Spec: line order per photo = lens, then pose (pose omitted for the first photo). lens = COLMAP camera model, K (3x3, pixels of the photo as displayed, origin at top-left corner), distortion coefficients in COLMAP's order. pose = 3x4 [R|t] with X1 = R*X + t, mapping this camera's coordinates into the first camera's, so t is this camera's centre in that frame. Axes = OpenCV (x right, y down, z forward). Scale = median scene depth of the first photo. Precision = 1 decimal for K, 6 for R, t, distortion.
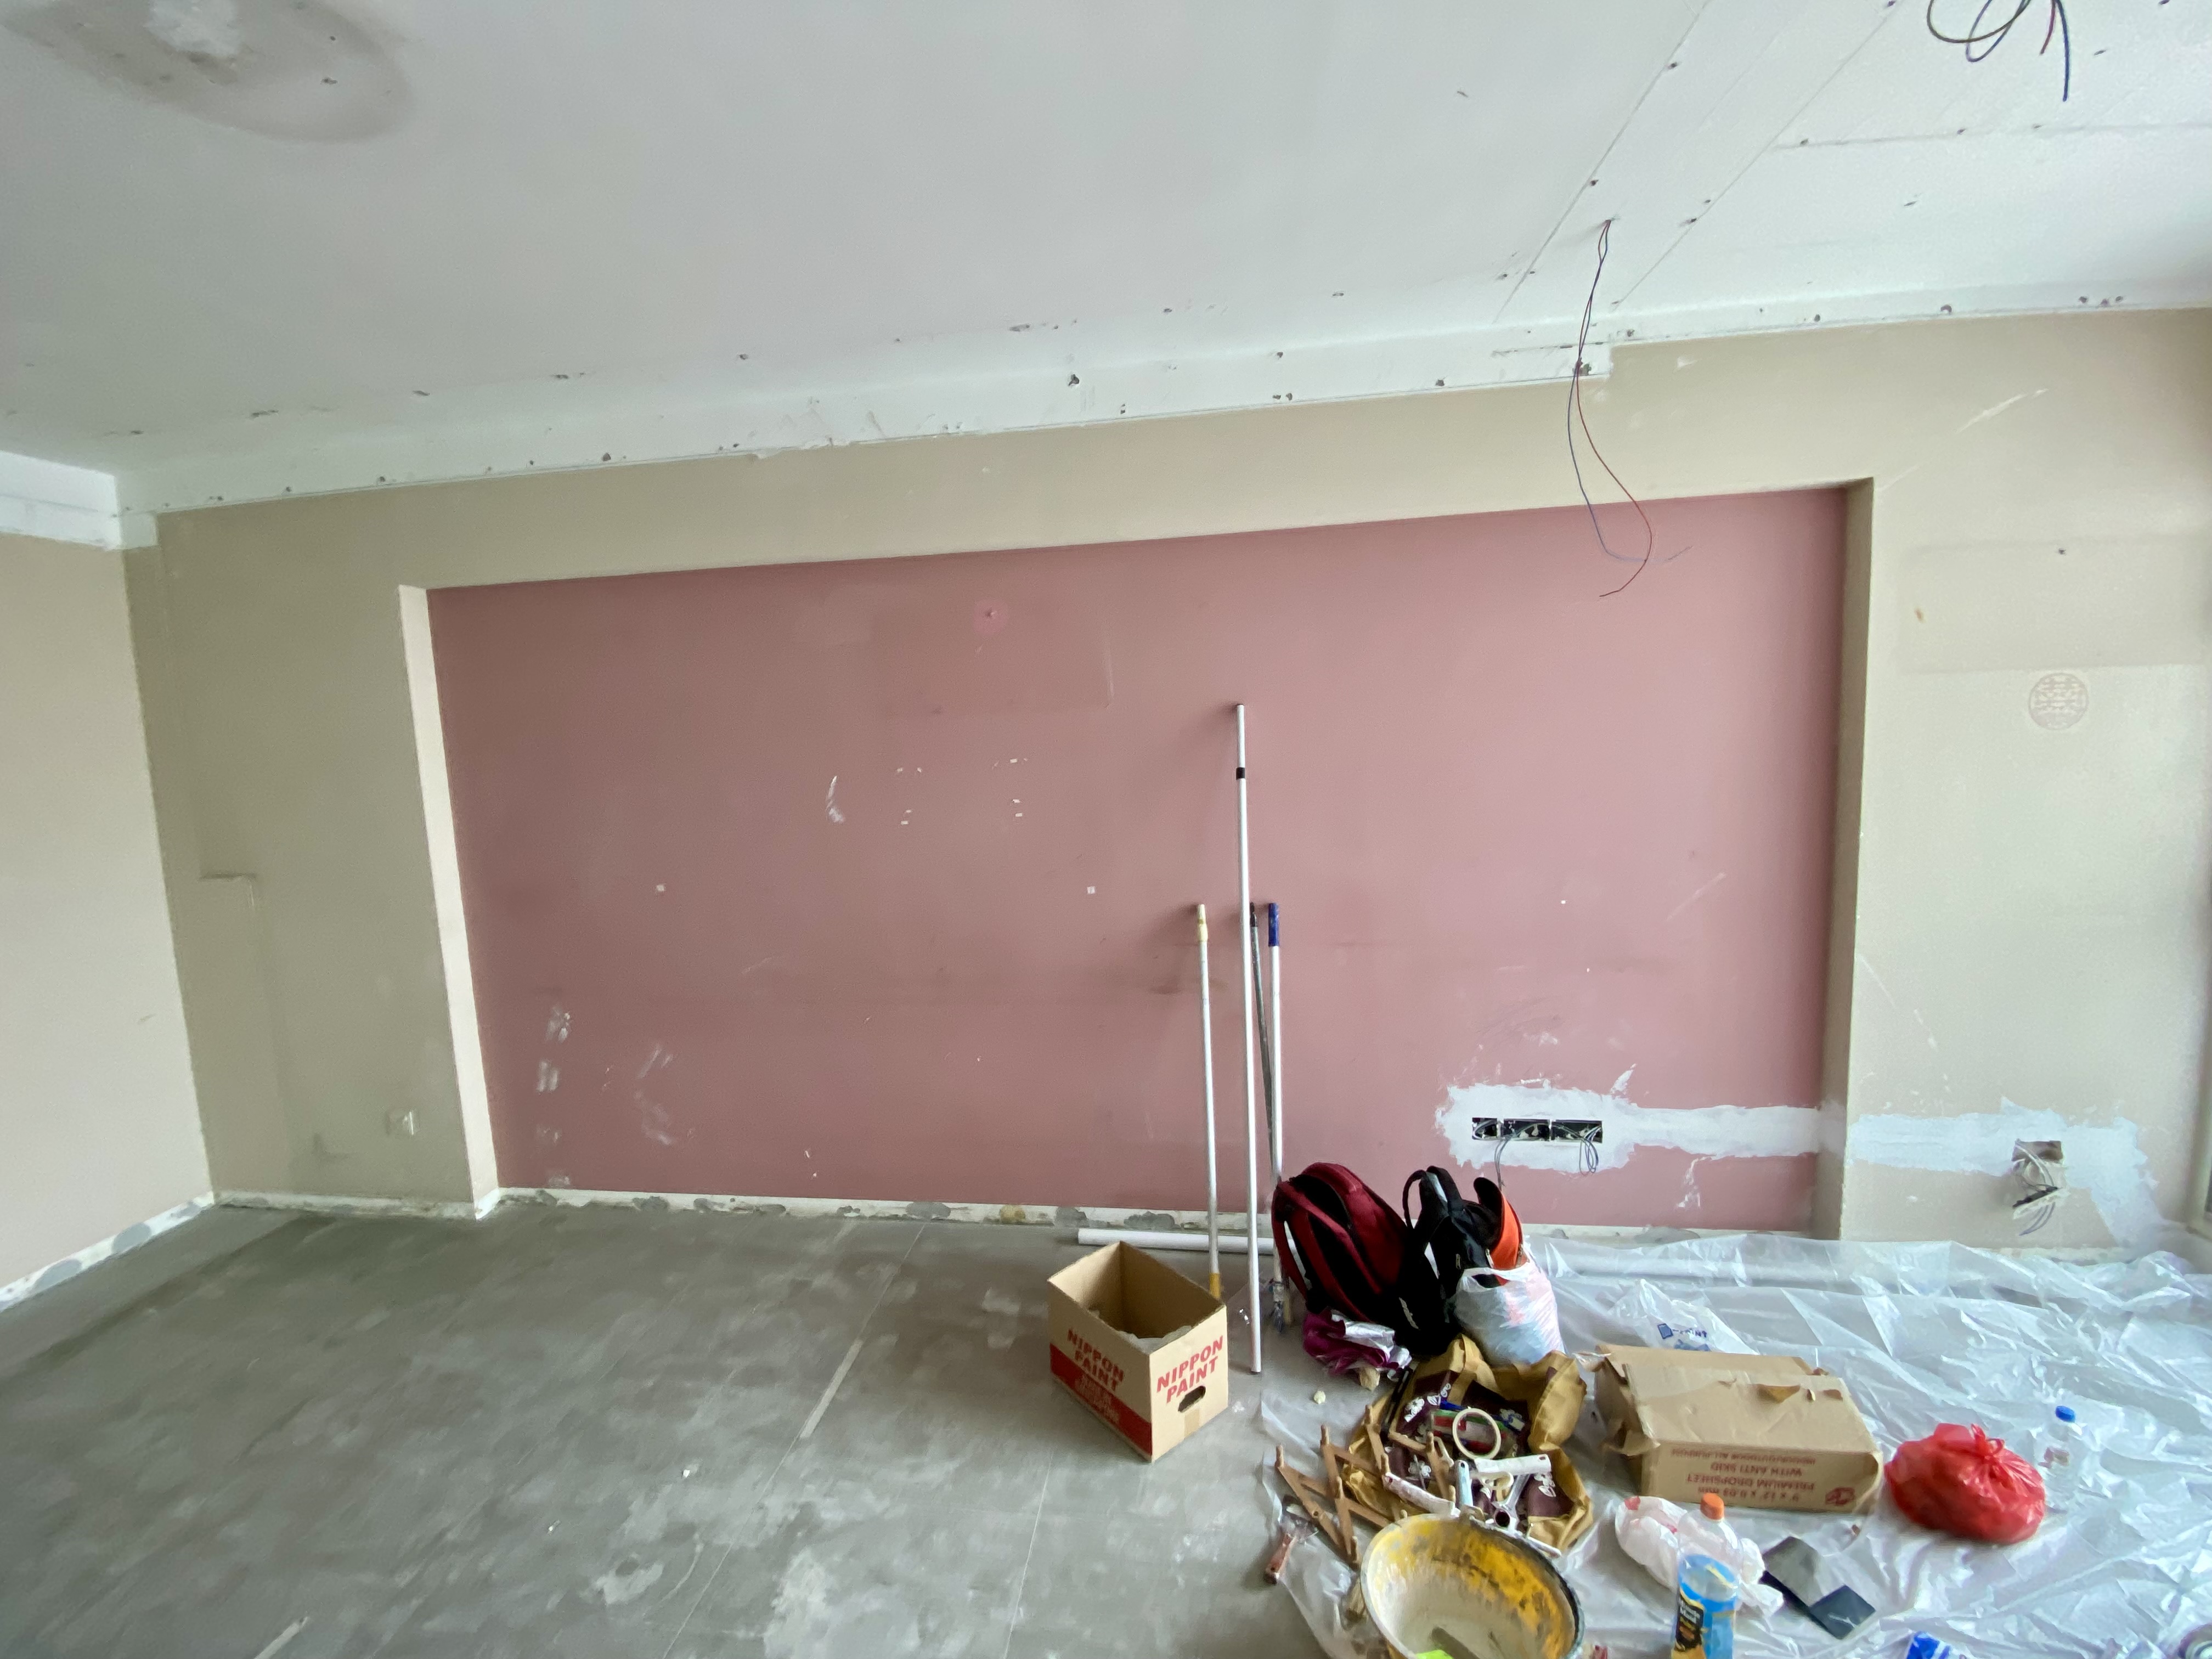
lens RADIAL K [[898.3, 0, 1106.0], [0, 898.3, 829.5], [0, 0, 1]] dist [0.016385, -0.018266]
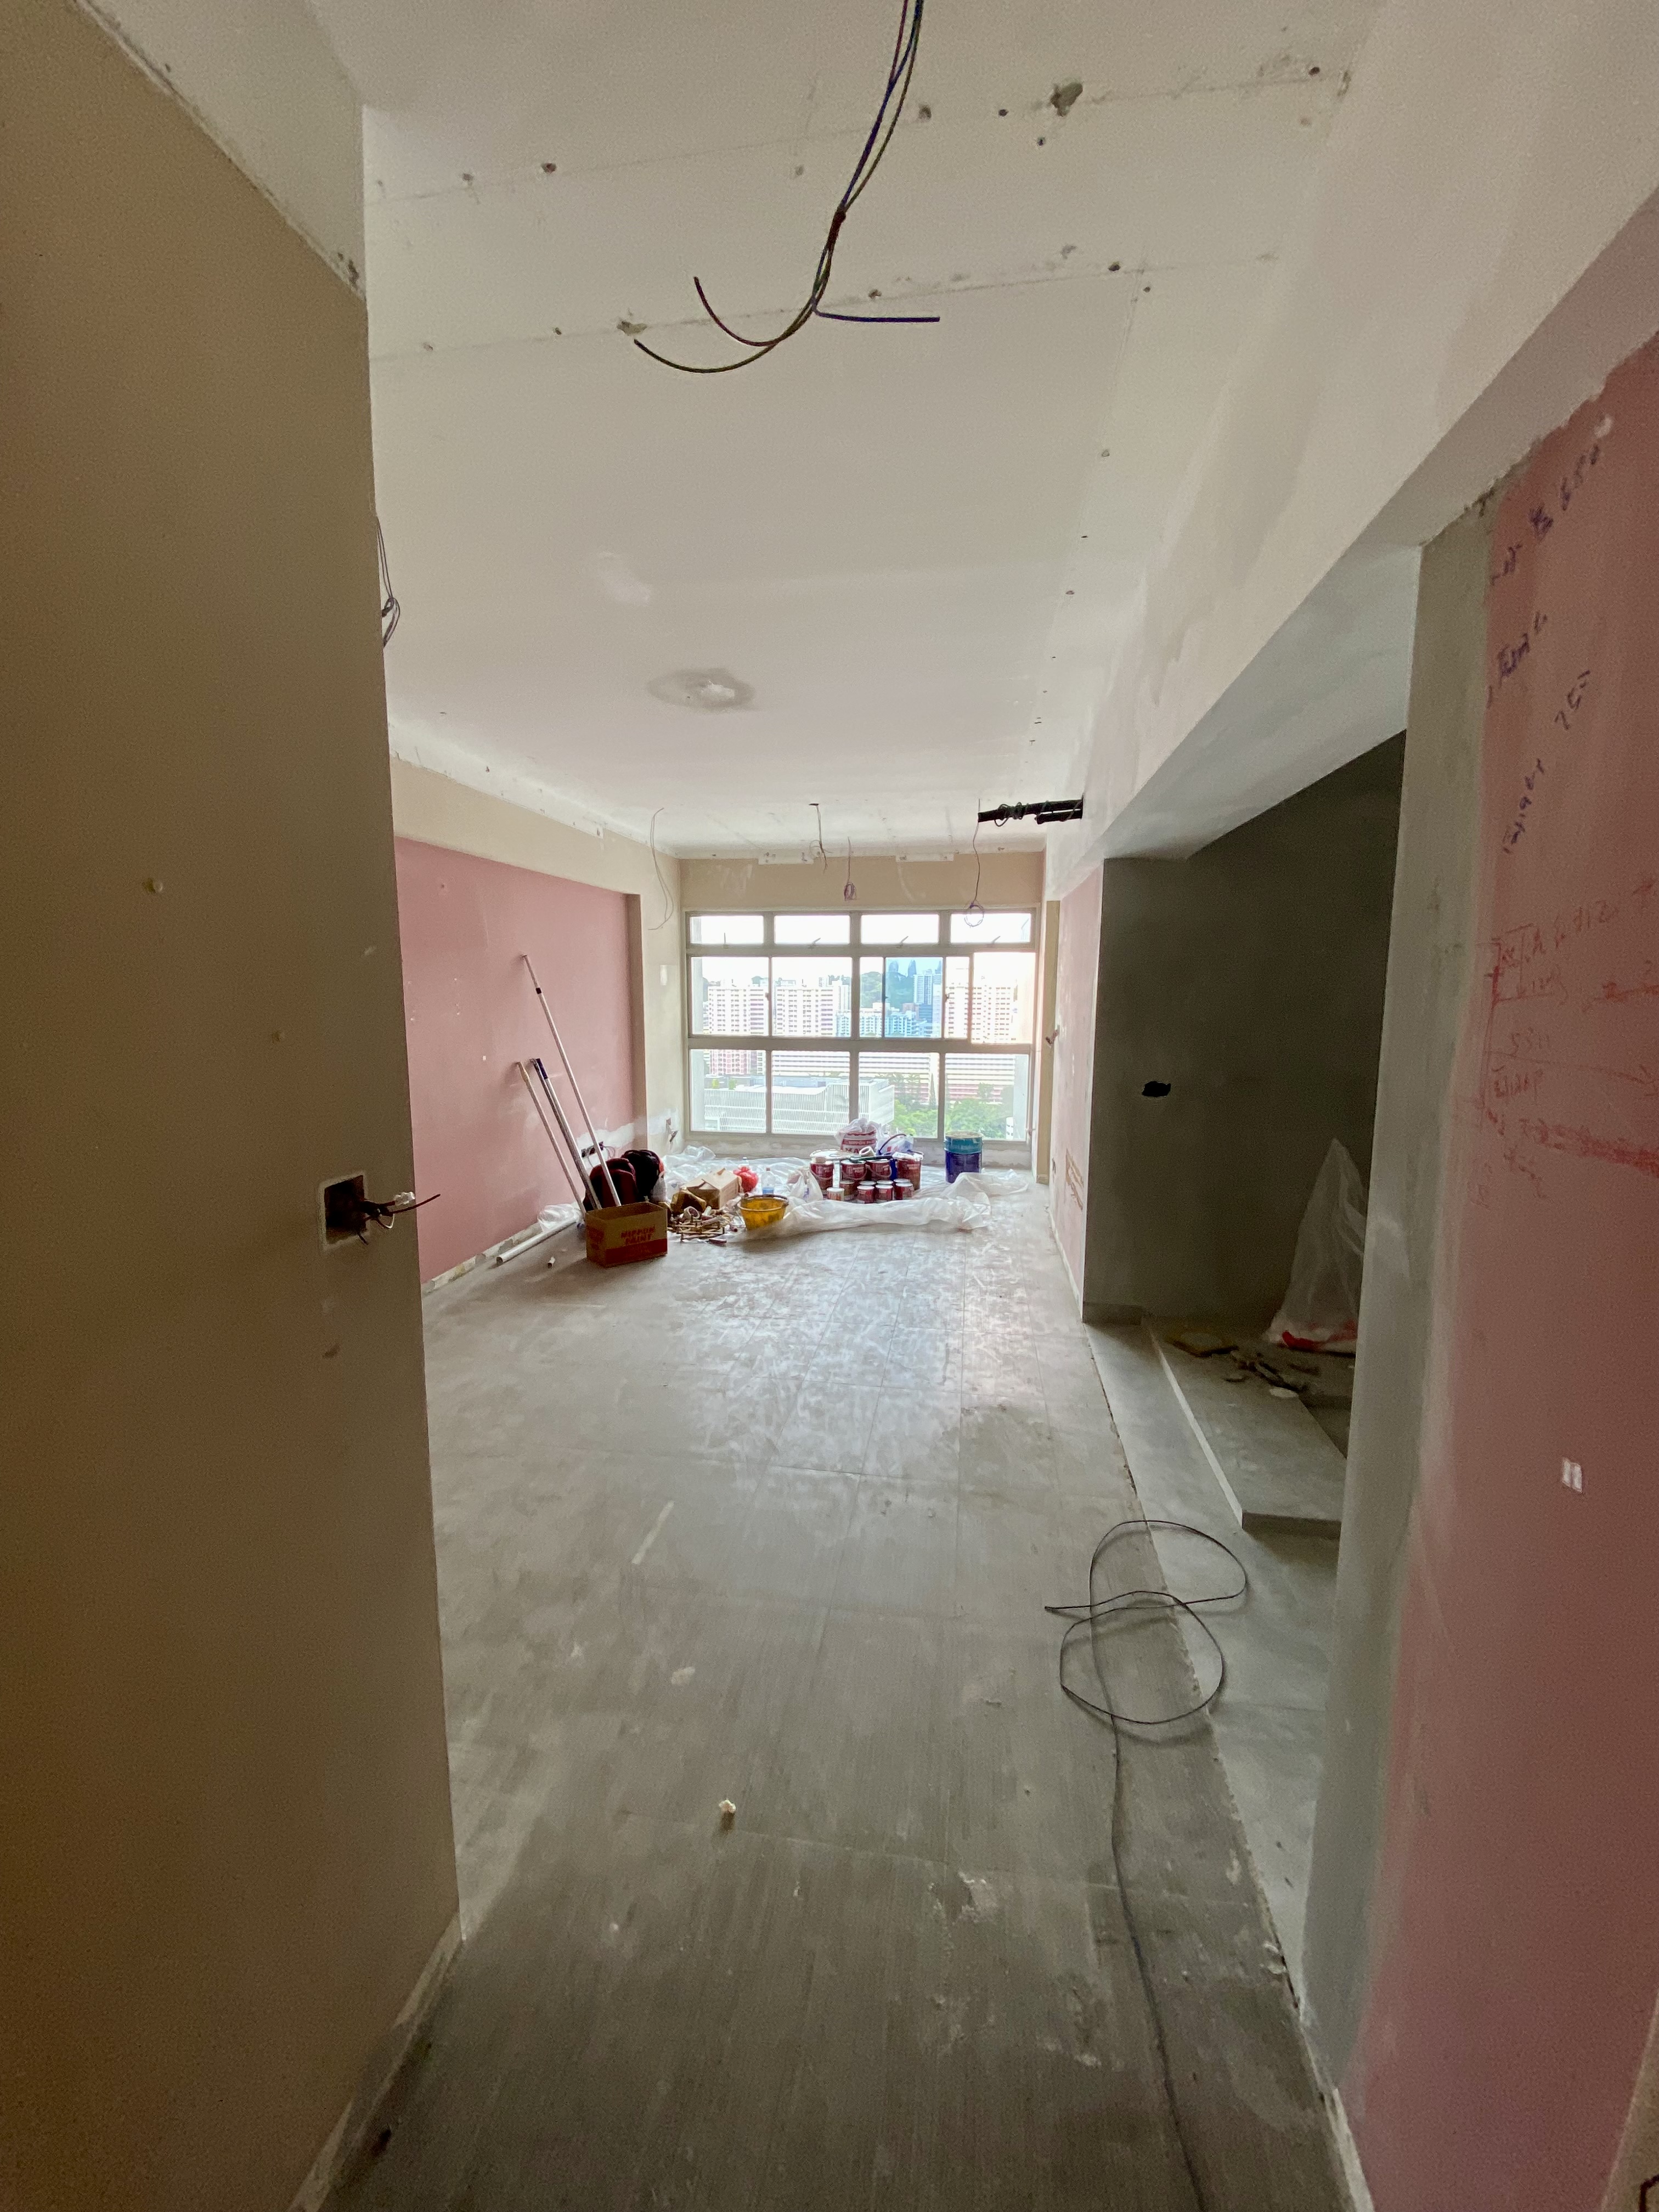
lens RADIAL K [[885.3, 0, 832.0], [0, 885.3, 1091.5], [0, 0, 1]] dist [0.236102, -0.000005]
pose [[0.027646, -0.083601, 0.996116, -1.810241], [0.096959, 0.992022, 0.080566, 0.052732], [-0.994904, 0.094355, 0.035532, 0.285615]]
